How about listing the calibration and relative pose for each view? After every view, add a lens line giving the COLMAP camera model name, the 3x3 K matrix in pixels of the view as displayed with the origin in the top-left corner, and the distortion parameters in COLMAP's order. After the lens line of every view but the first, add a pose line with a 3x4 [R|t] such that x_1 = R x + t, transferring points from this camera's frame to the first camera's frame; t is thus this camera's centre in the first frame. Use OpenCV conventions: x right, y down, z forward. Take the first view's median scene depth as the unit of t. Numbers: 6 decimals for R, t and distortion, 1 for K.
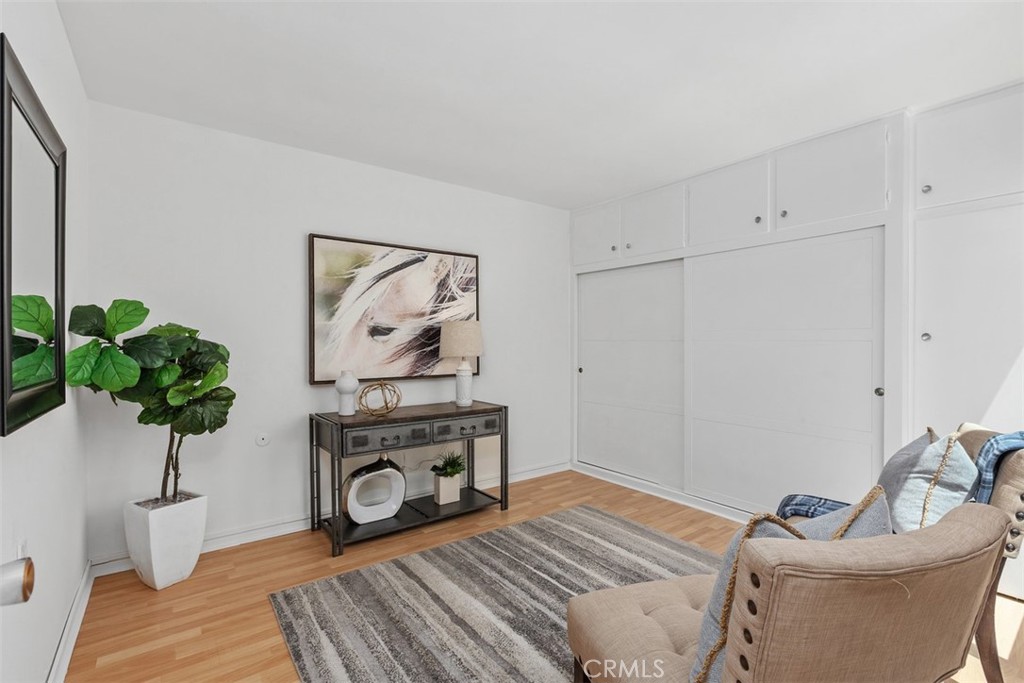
lens RADIAL K [[455.3, 0, 508.5], [0, 455.3, 337.7], [0, 0, 1]] dist [-0.000422, -0.000388]
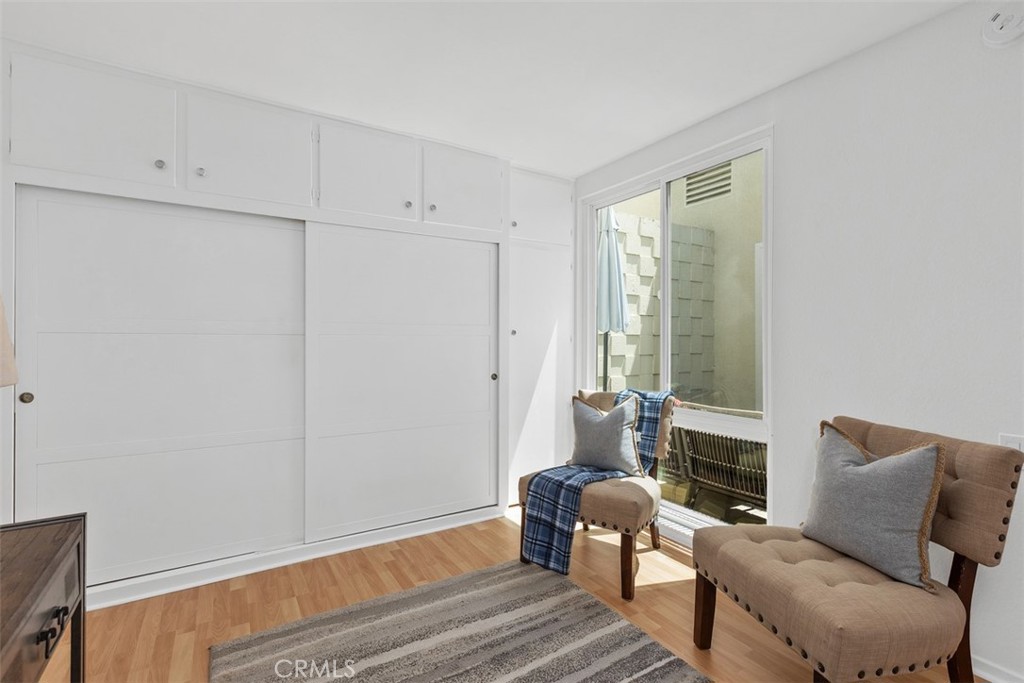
lens RADIAL K [[464.3, 0, 508.9], [0, 464.3, 336.4], [0, 0, 1]] dist [0.002654, 0.000162]
pose [[0.101971, 0.001274, 0.994787, -0.370223], [-0.010797, 0.999942, -0.000173, 0.006782], [-0.994729, -0.010723, 0.101979, 0.695061]]
